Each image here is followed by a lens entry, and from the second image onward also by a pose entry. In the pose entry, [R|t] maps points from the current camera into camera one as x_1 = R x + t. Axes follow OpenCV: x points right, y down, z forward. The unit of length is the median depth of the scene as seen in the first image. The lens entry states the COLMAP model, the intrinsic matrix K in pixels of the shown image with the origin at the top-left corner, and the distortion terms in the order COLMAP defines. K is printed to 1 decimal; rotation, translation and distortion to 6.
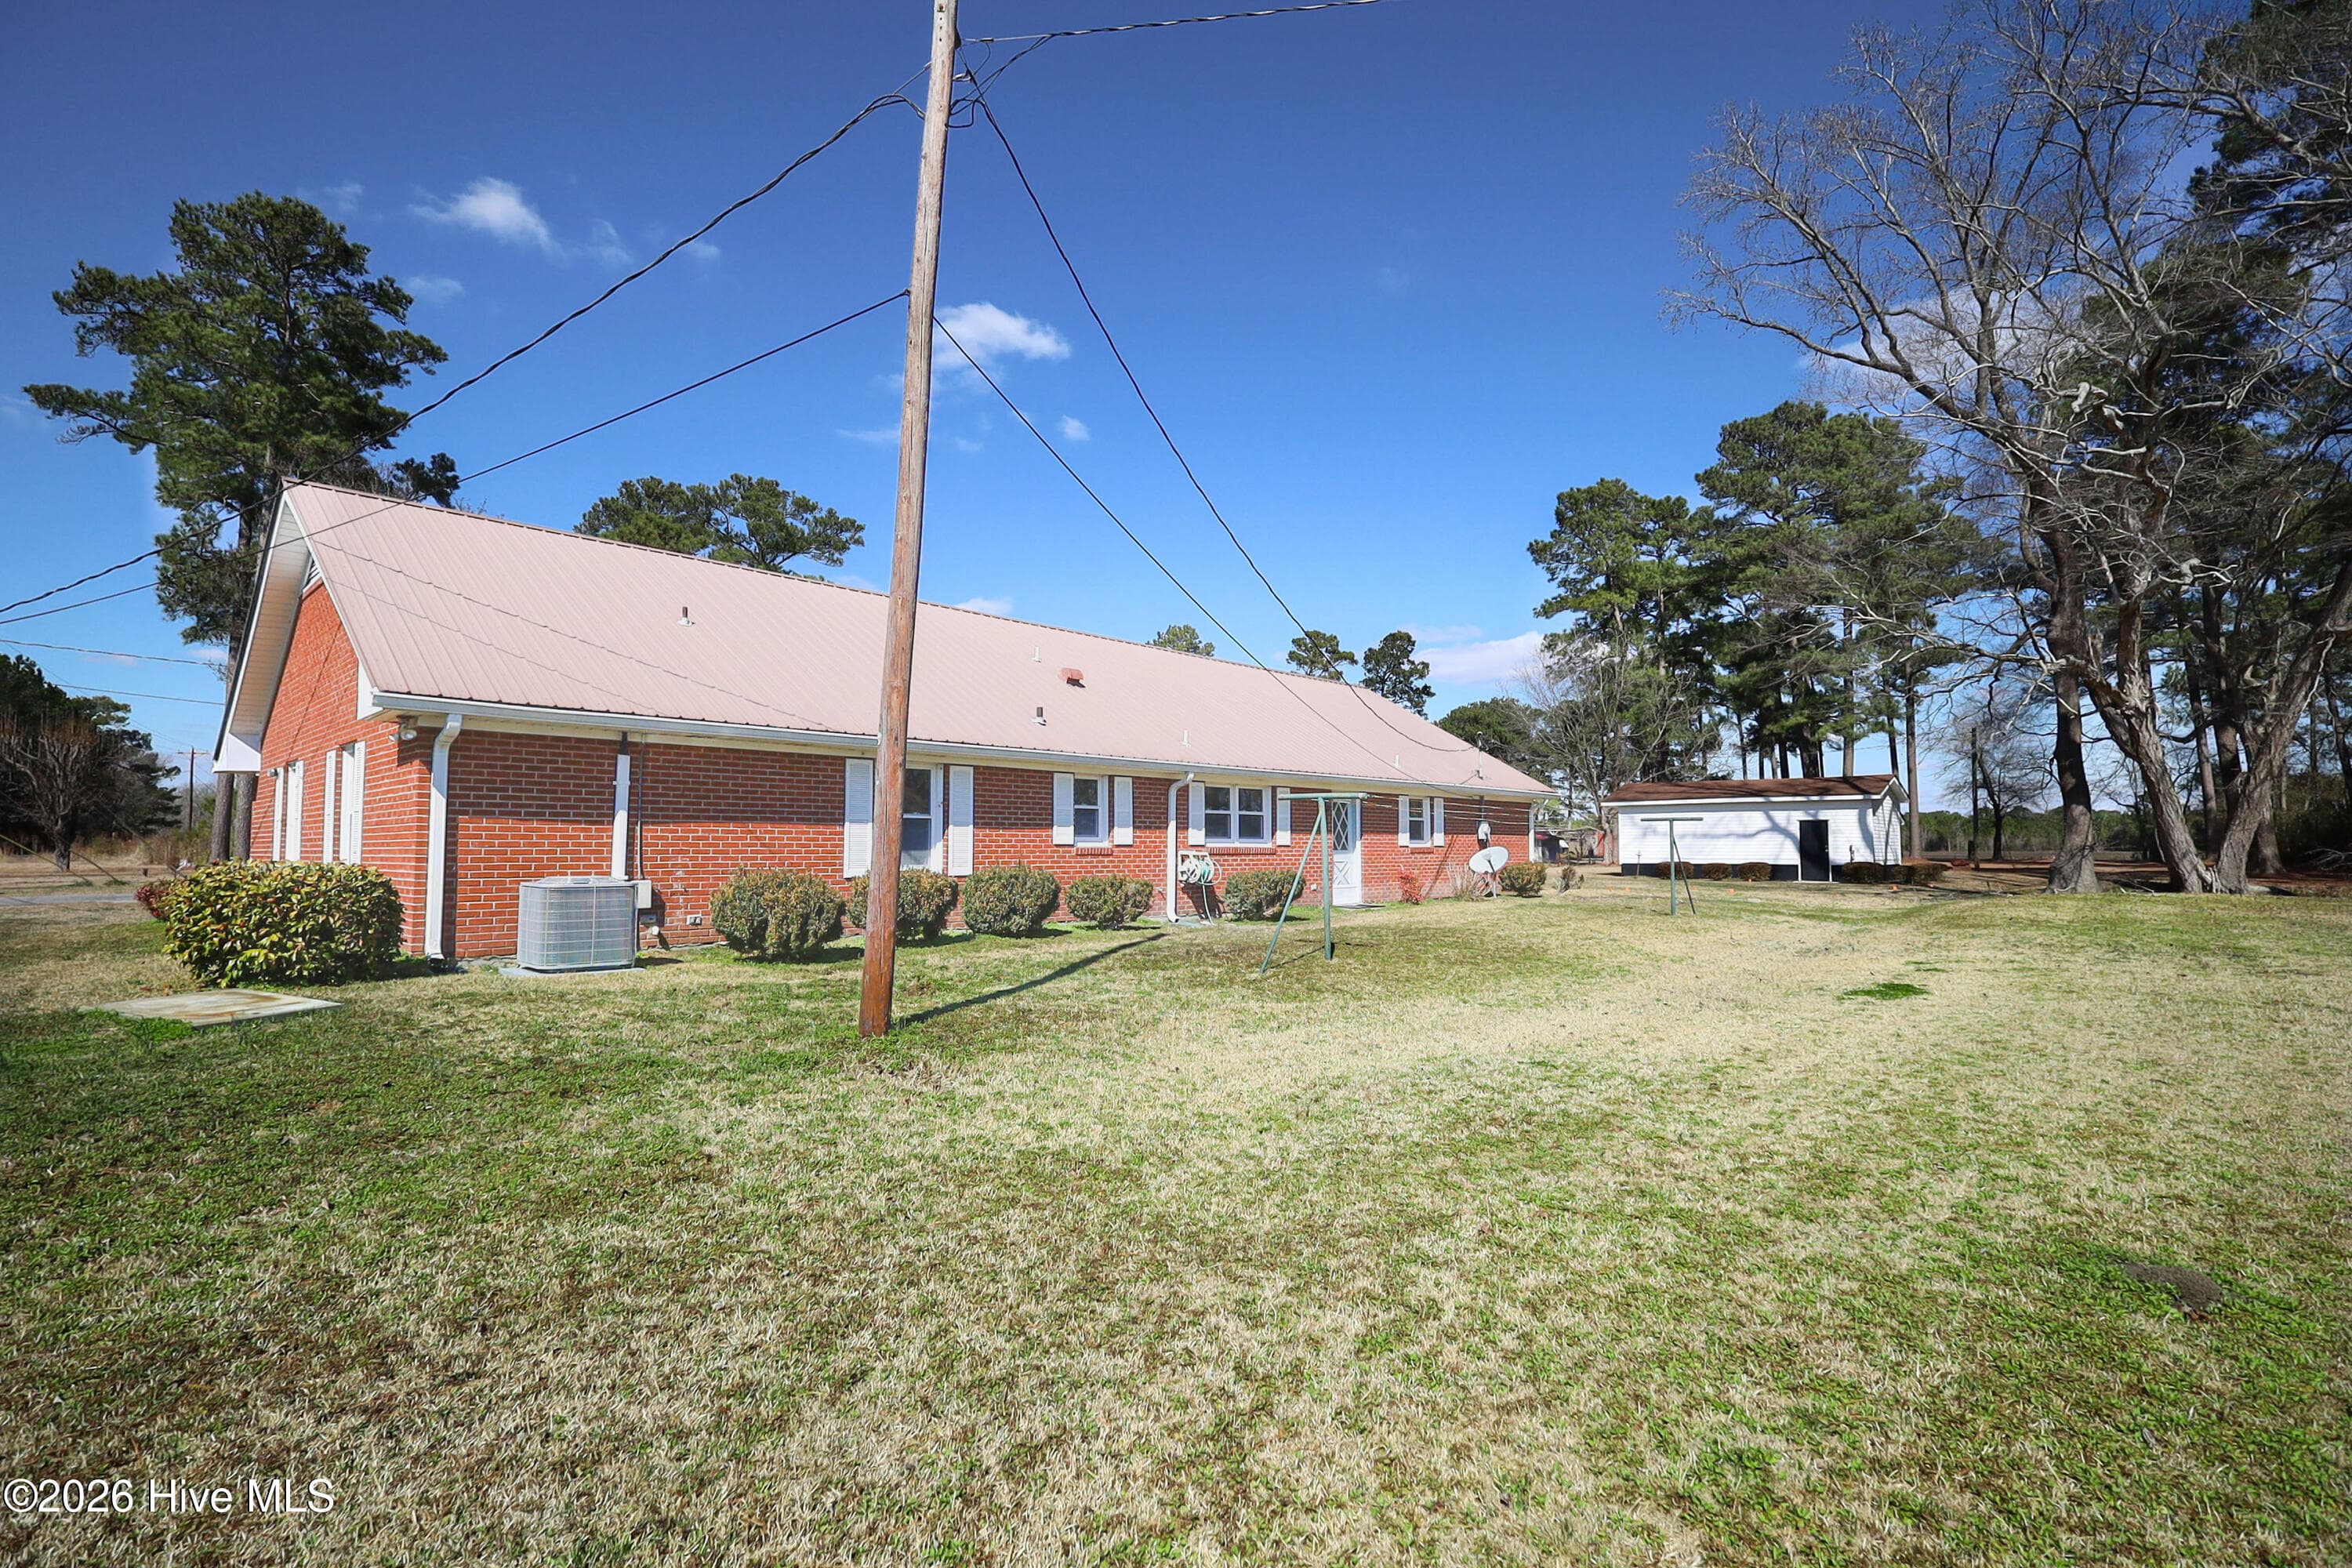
lens RADIAL K [[1138.6, 0, 1176.0], [0, 1138.6, 784.0], [0, 0, 1]] dist [-0.001533, -0.000097]
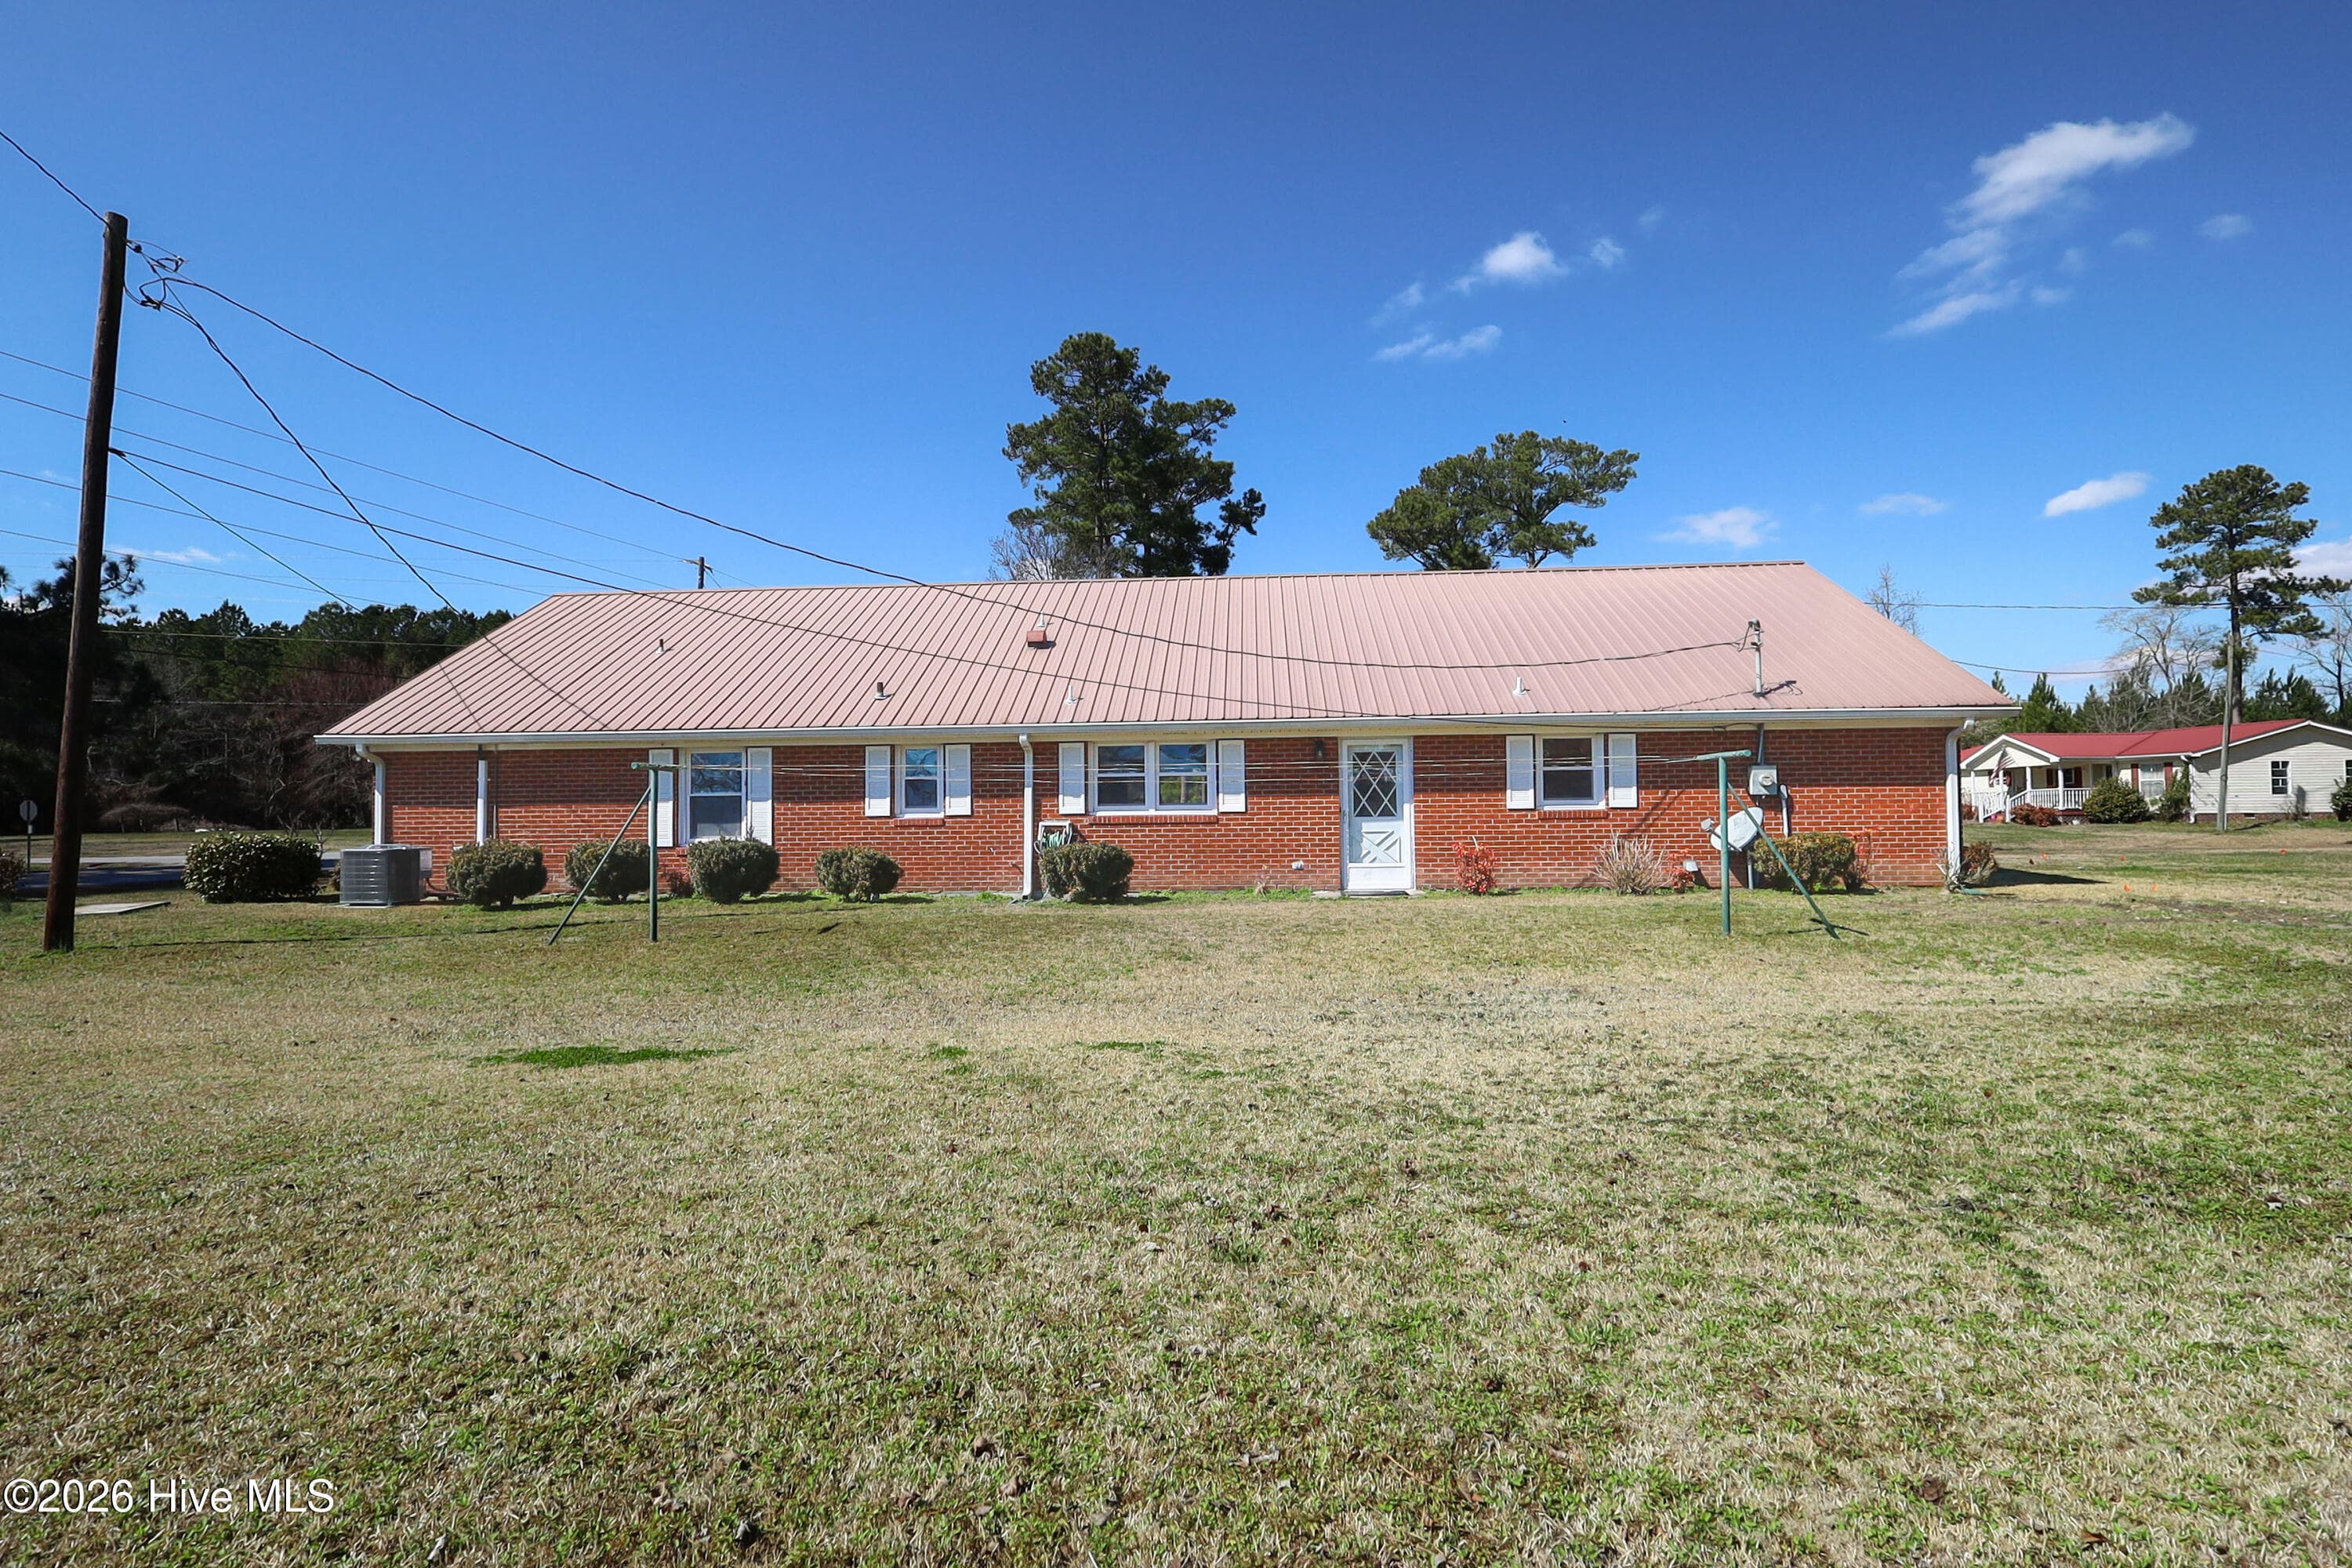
lens RADIAL K [[1204.9, 0, 1176.0], [0, 1204.9, 784.0], [0, 0, 1]] dist [-0.085750, -0.000768]
pose [[0.598678, -0.036895, -0.800140, 0.722886], [0.056182, 0.998413, -0.004001, 0.035126], [0.799017, -0.042558, 0.599800, 0.468641]]
